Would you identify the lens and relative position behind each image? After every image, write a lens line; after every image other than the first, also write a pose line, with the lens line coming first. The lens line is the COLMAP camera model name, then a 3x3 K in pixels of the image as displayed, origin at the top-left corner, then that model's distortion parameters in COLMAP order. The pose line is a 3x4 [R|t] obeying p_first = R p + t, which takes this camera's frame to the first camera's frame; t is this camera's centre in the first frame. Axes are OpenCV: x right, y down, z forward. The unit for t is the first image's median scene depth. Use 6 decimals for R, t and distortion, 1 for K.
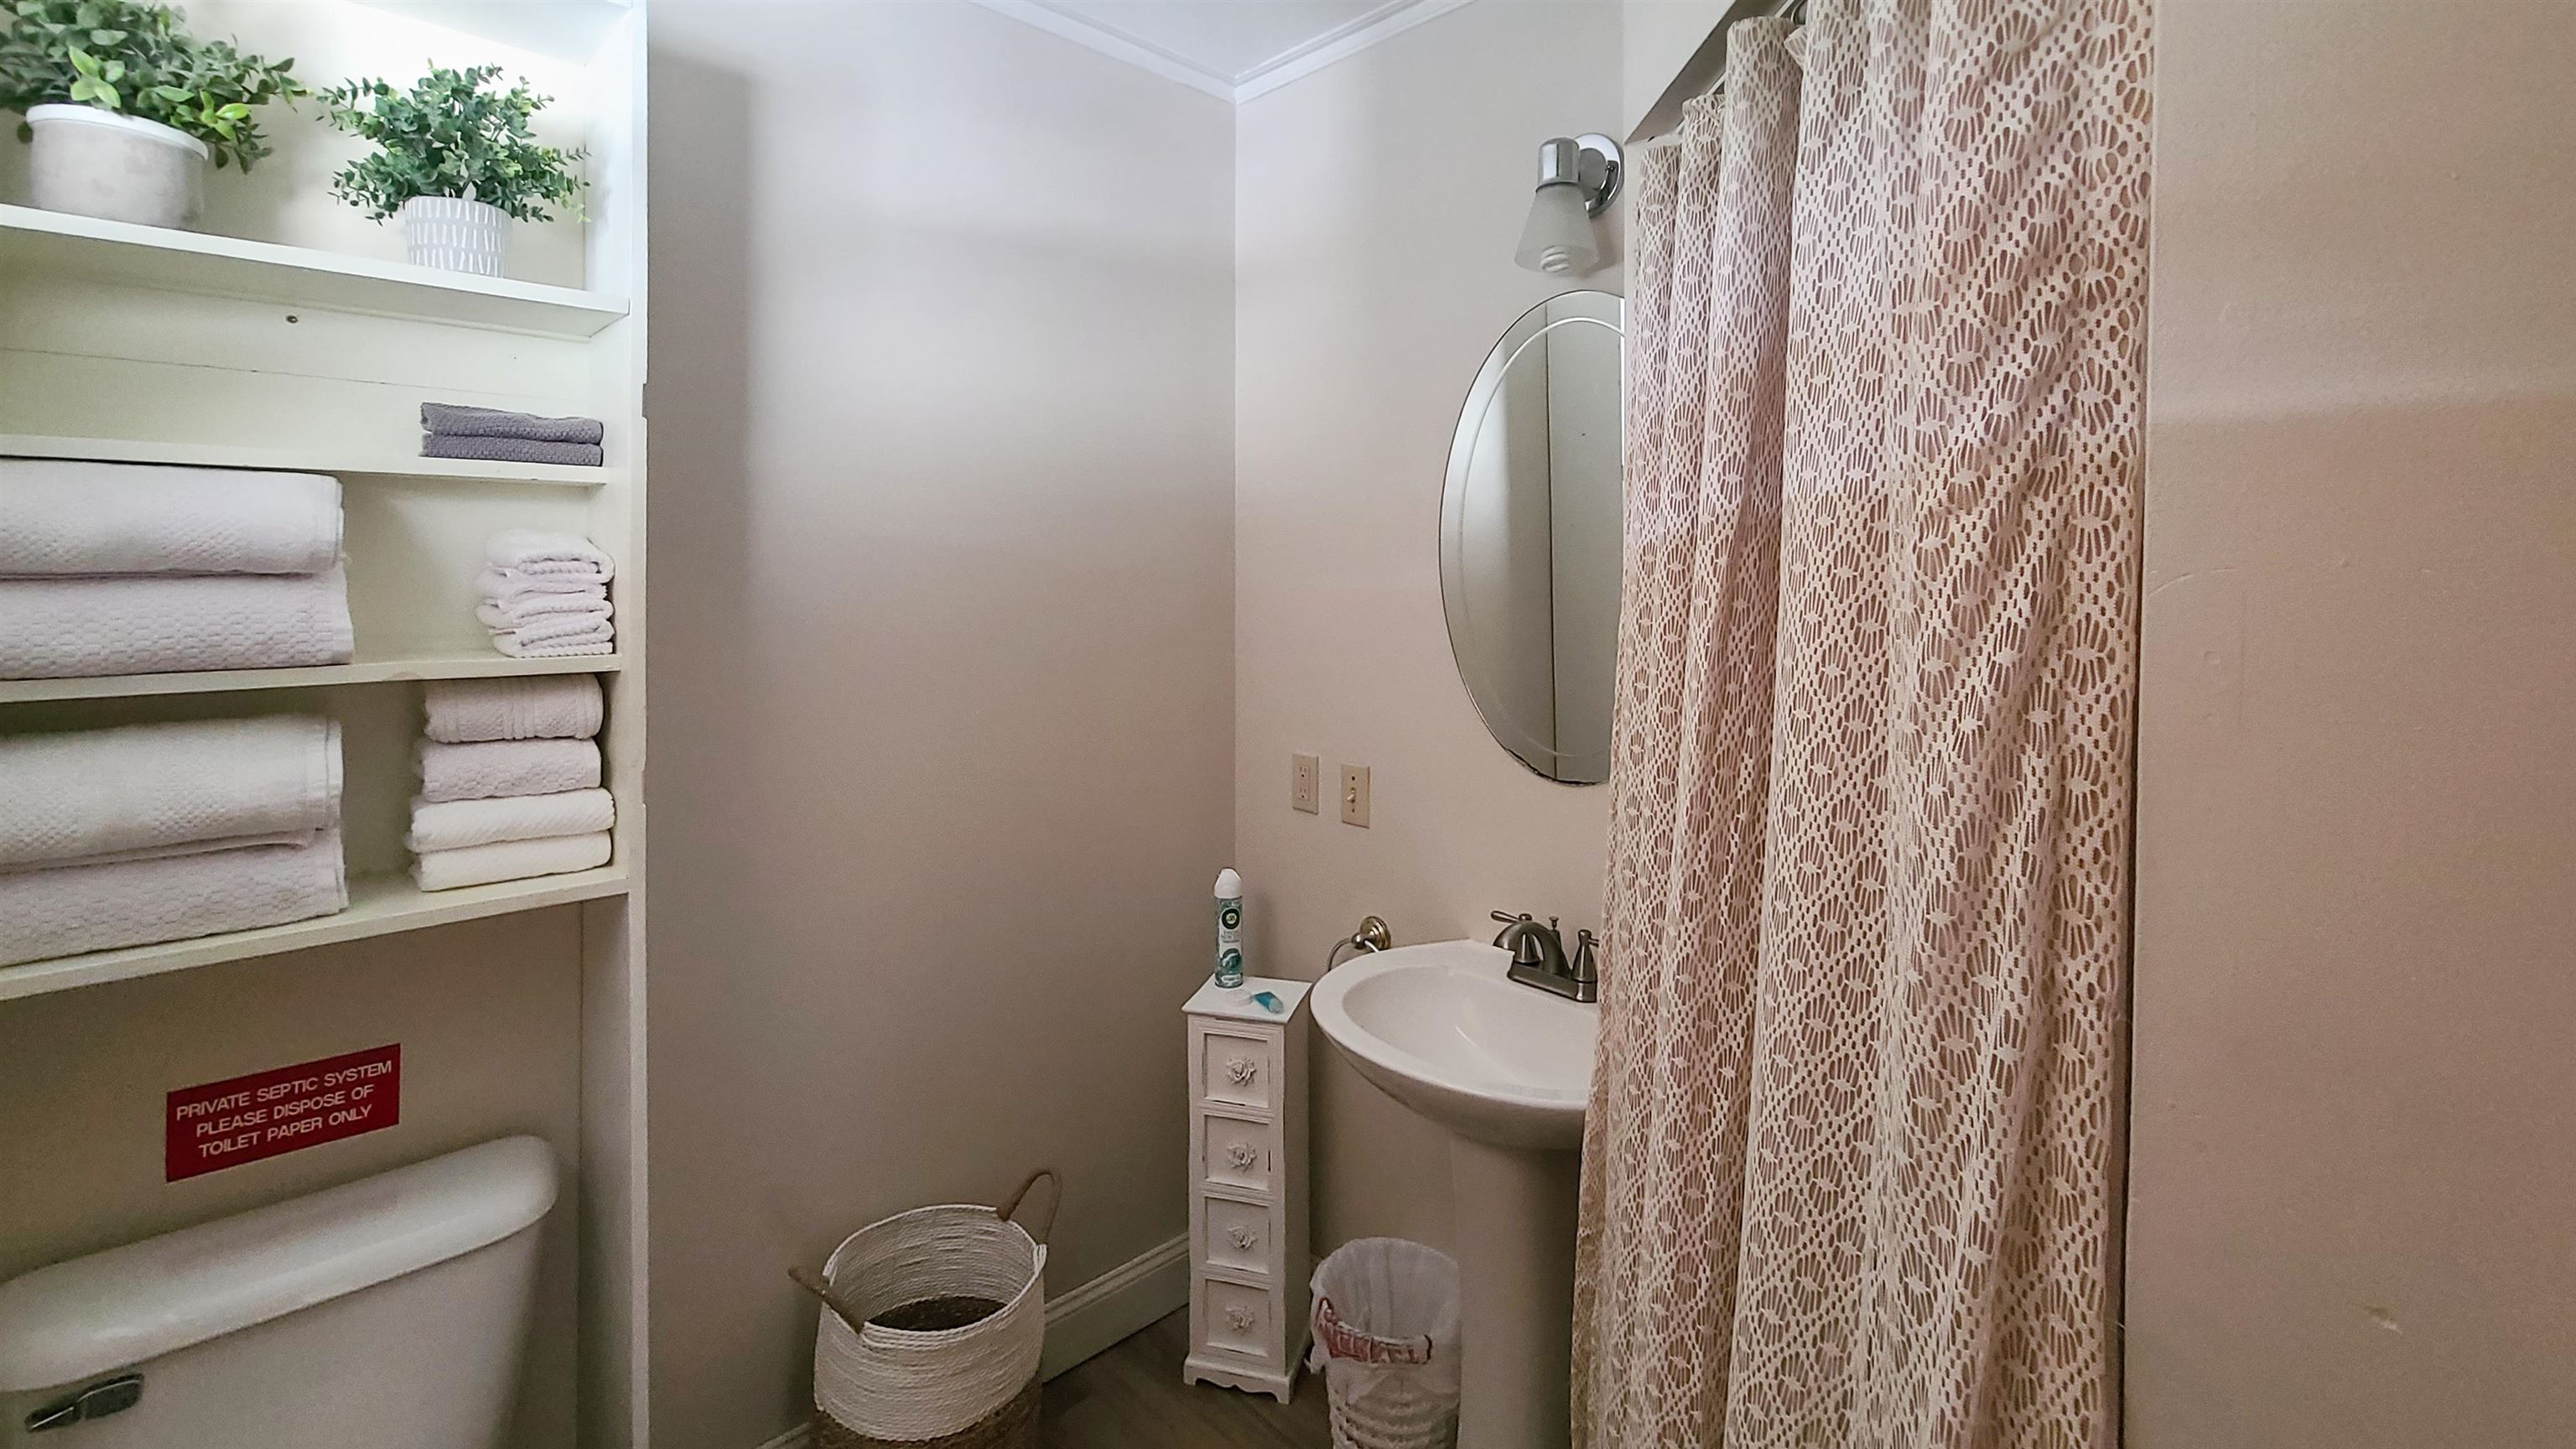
lens RADIAL K [[1094.5, 0, 1289.2], [0, 1094.5, 578.1], [0, 0, 1]] dist [-0.003060, -0.000067]
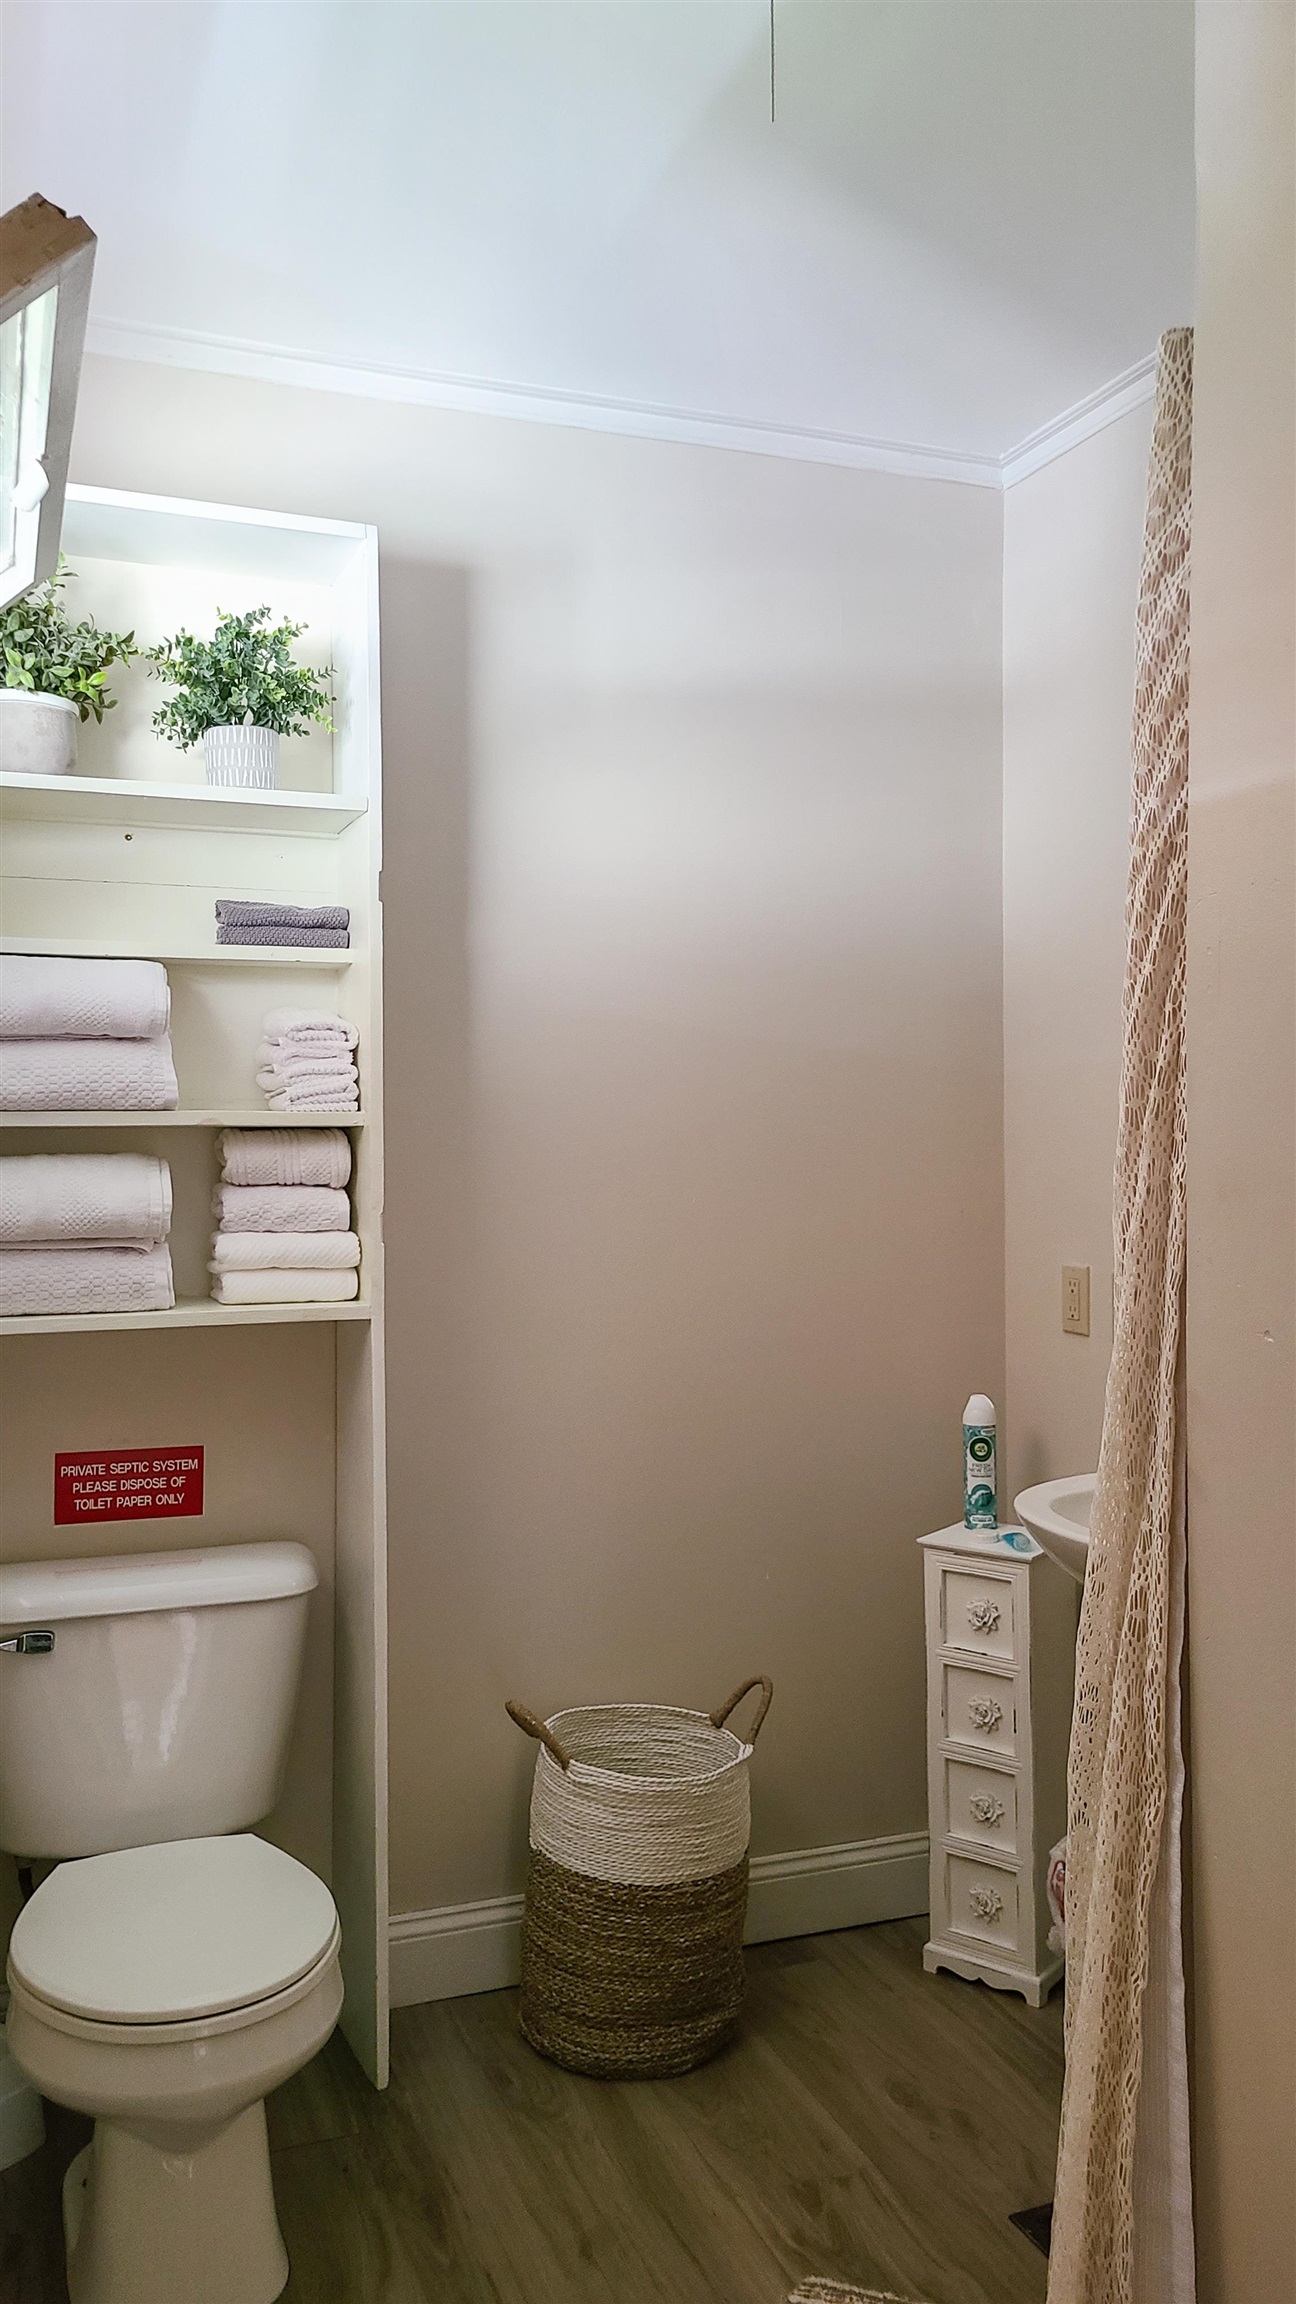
lens RADIAL K [[1741.8, 0, 648.0], [0, 1741.8, 1152.0], [0, 0, 1]] dist [0.050944, -0.000948]
pose [[0.923362, -0.010057, -0.383798, 0.365197], [0.008558, 0.999948, -0.005615, 0.128100], [0.383834, 0.001900, 0.923400, -0.574680]]
